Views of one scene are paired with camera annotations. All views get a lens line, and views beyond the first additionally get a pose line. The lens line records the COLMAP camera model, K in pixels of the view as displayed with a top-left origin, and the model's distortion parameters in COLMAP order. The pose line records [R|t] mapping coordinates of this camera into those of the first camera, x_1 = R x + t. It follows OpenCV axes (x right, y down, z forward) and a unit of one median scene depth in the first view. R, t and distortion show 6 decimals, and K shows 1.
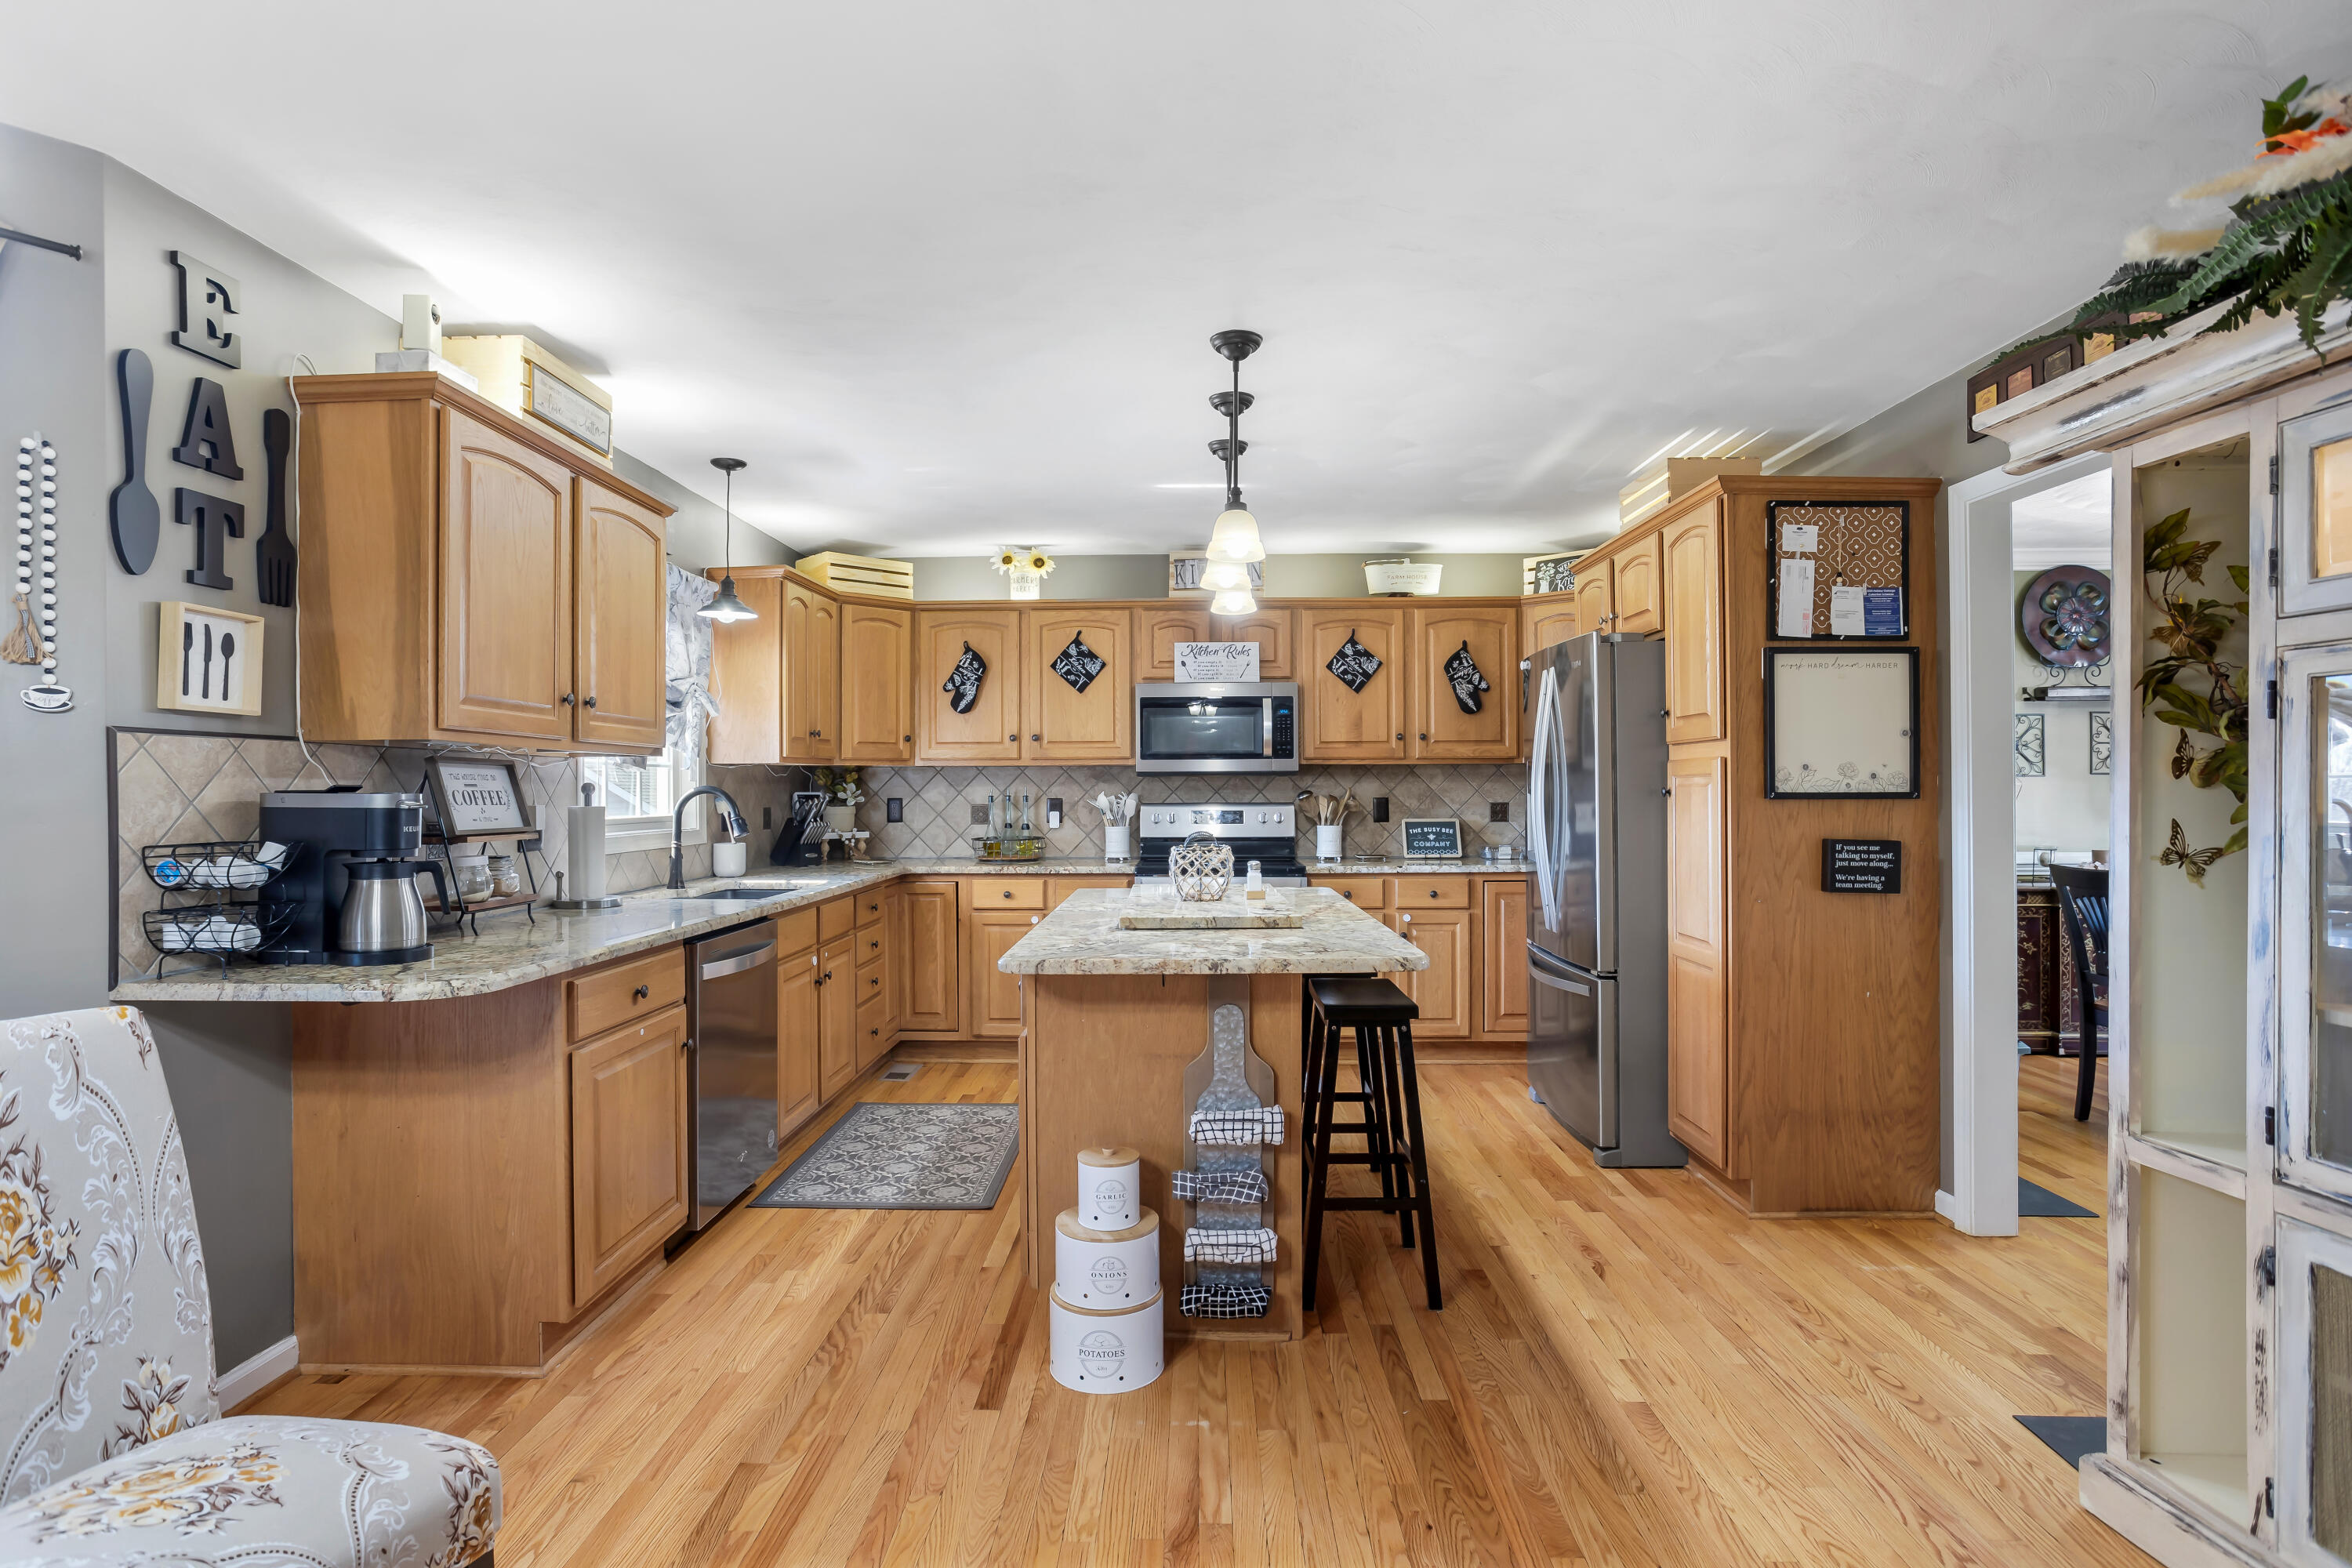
lens RADIAL K [[1219.2, 0, 1188.2], [0, 1219.2, 777.6], [0, 0, 1]] dist [-0.038279, 0.016086]
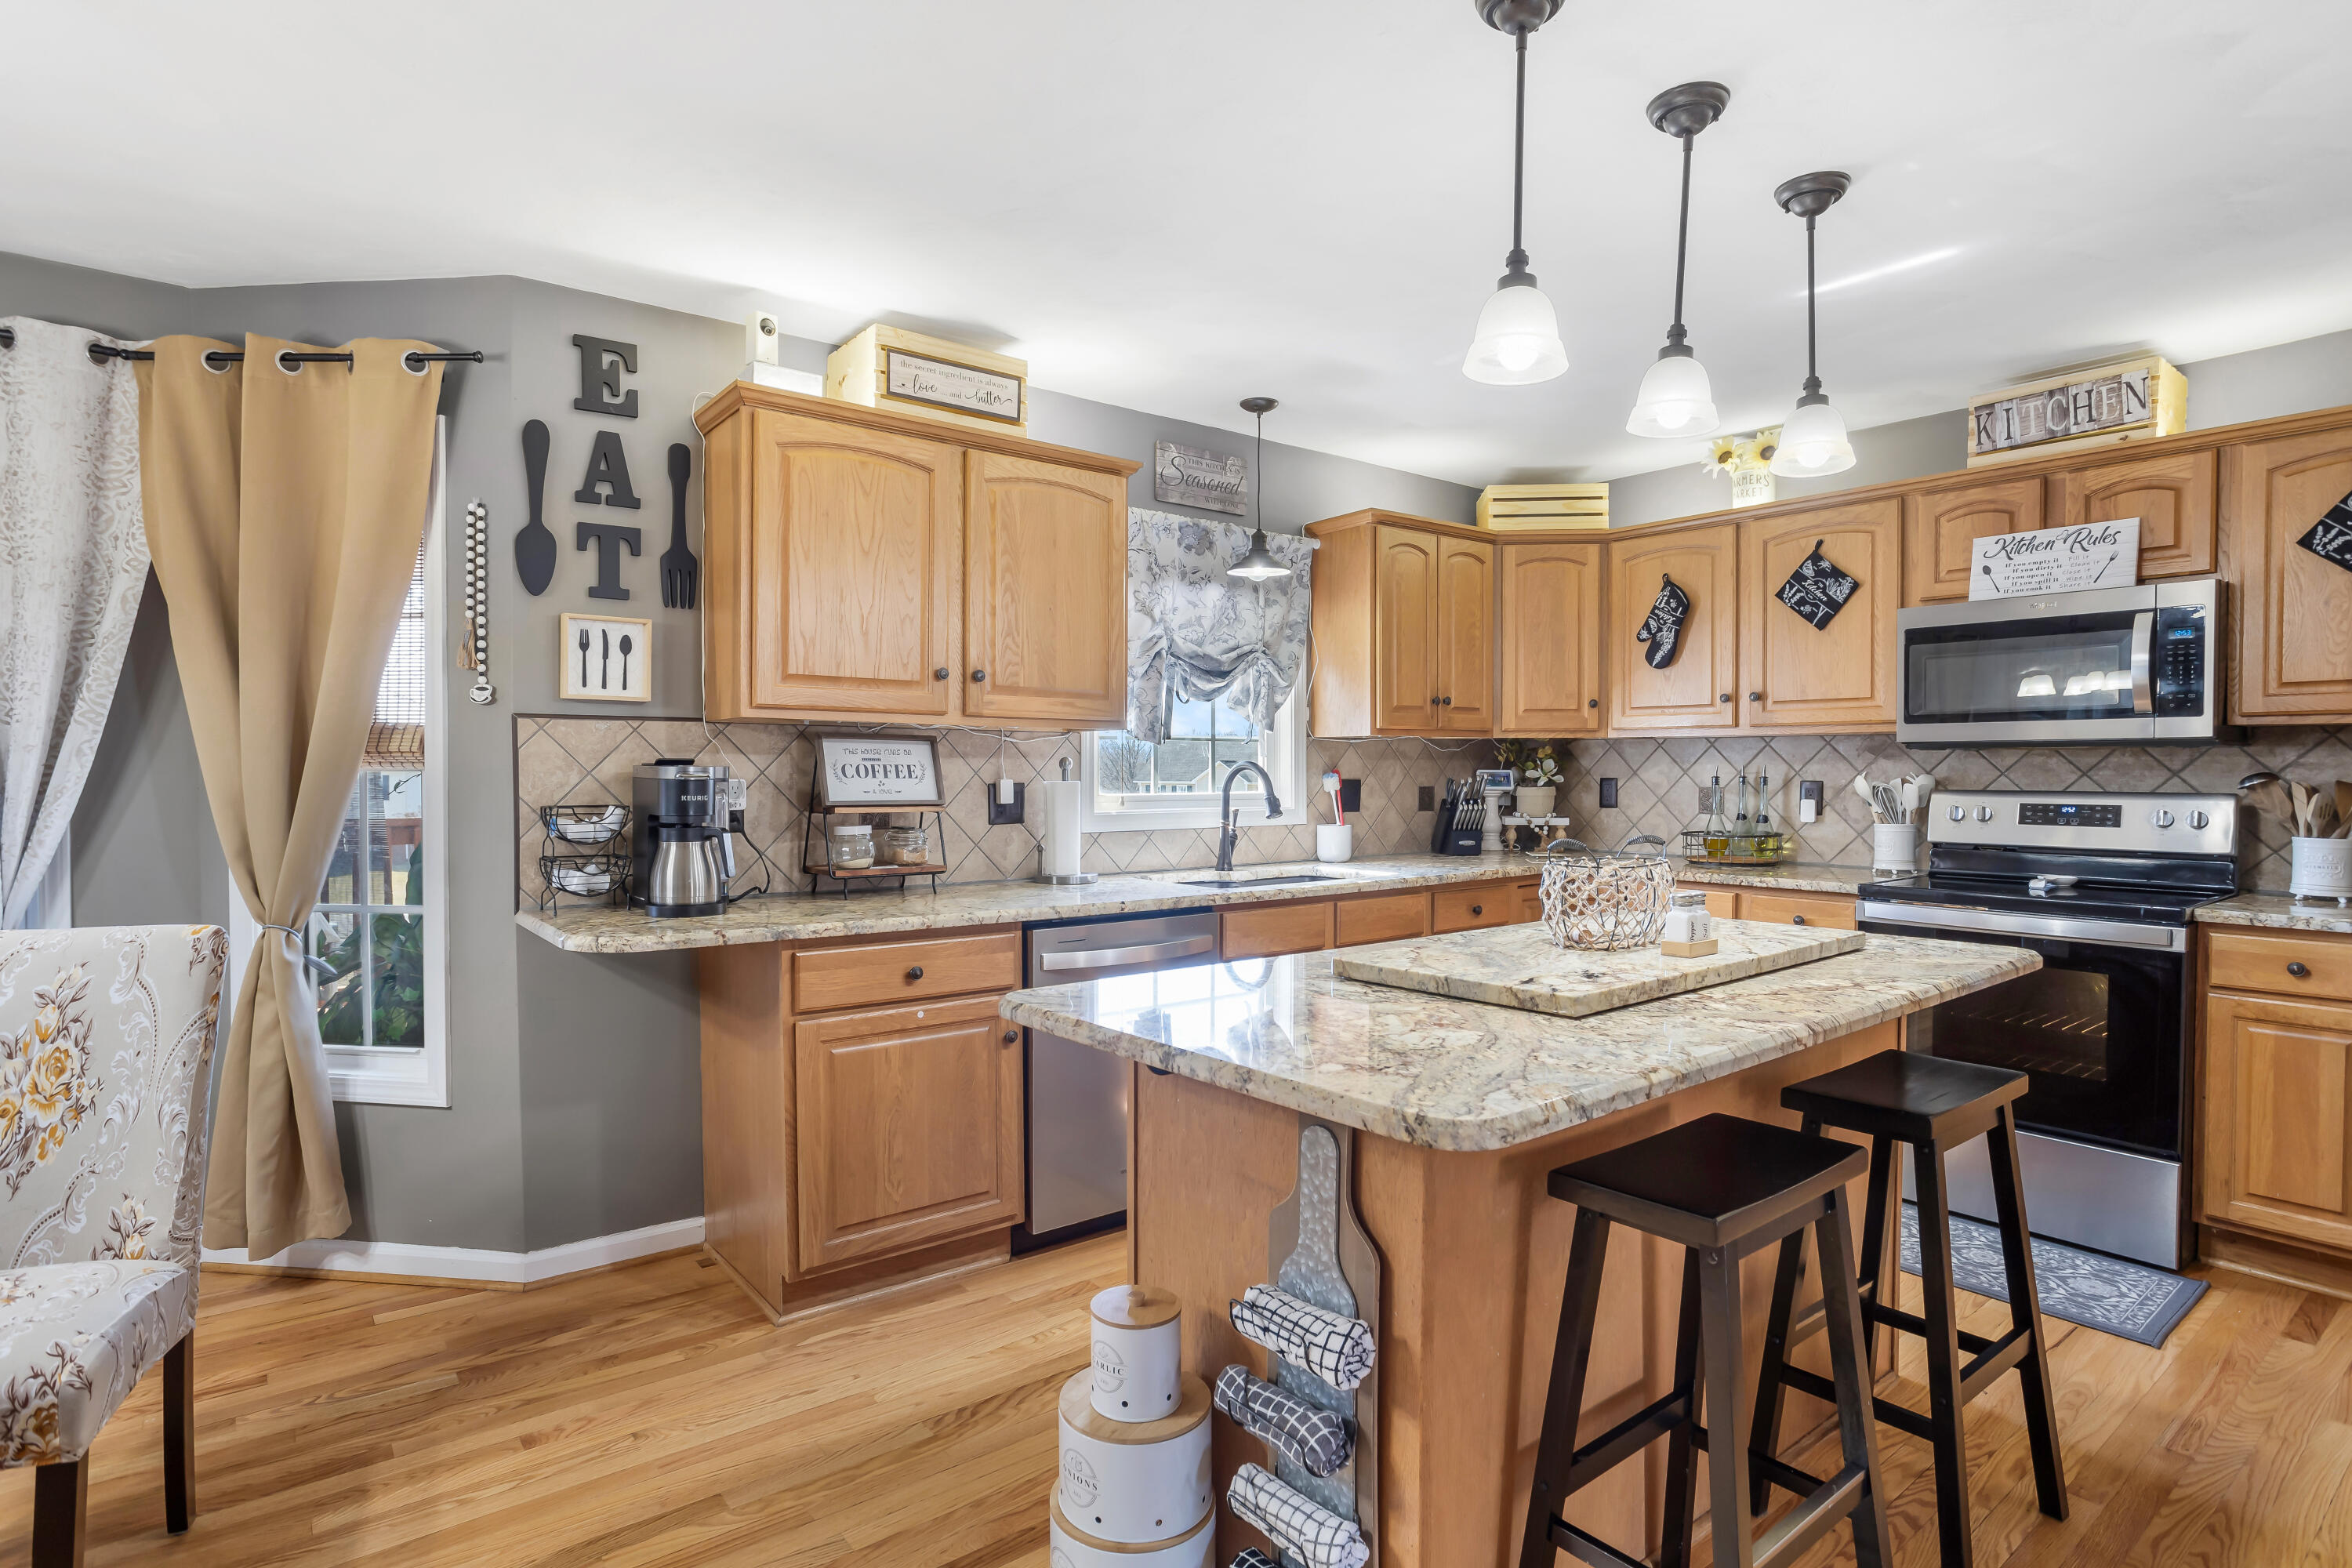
lens RADIAL K [[1219.2, 0, 1169.0], [0, 1219.2, 788.6], [0, 0, 1]] dist [-0.038279, 0.016086]
pose [[0.623441, 0.018232, -0.781658, 0.221567], [0.002427, 0.999678, 0.025253, 0.002944], [0.781867, -0.017641, 0.623196, 0.282694]]
